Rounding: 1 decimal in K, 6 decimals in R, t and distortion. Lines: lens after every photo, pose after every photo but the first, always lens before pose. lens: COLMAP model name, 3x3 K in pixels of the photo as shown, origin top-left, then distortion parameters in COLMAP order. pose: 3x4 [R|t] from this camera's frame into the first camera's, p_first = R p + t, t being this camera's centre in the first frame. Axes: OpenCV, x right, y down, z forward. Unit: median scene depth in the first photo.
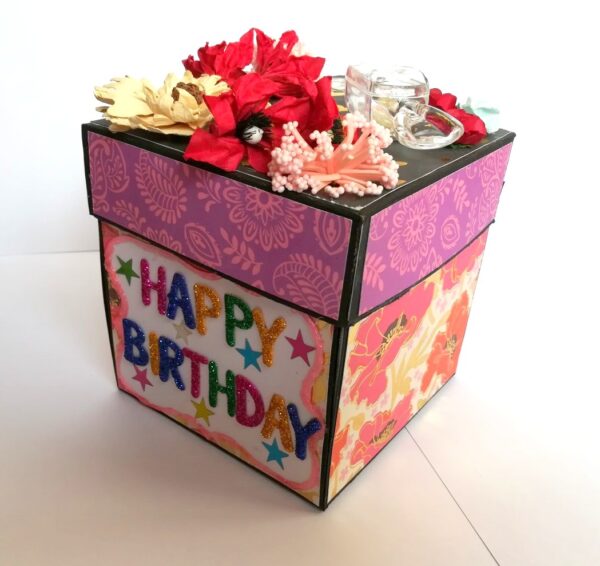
lens RADIAL K [[629.7, 0, 298.7], [0, 629.7, 286.0], [0, 0, 1]] dist [0.128485, 0.000000]
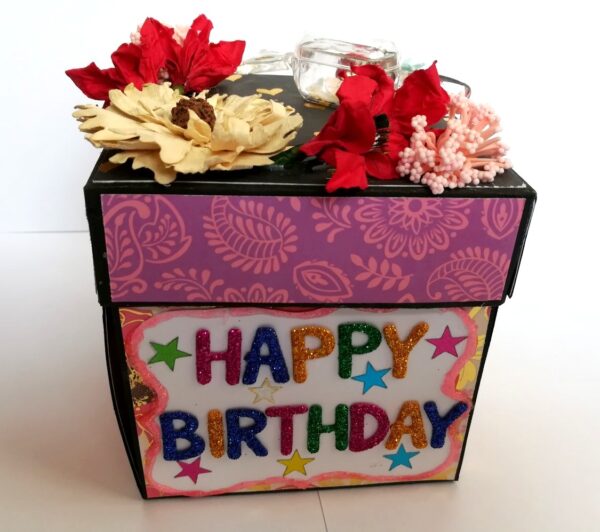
lens RADIAL K [[618.0, 0, 300.5], [0, 618.0, 265.0], [0, 0, 1]] dist [0.028660, 0.000000]
pose [[0.742987, -0.355987, 0.566783, -0.600935], [0.320635, 0.932639, 0.165460, -0.220252], [-0.587506, 0.058796, 0.807081, 0.334518]]
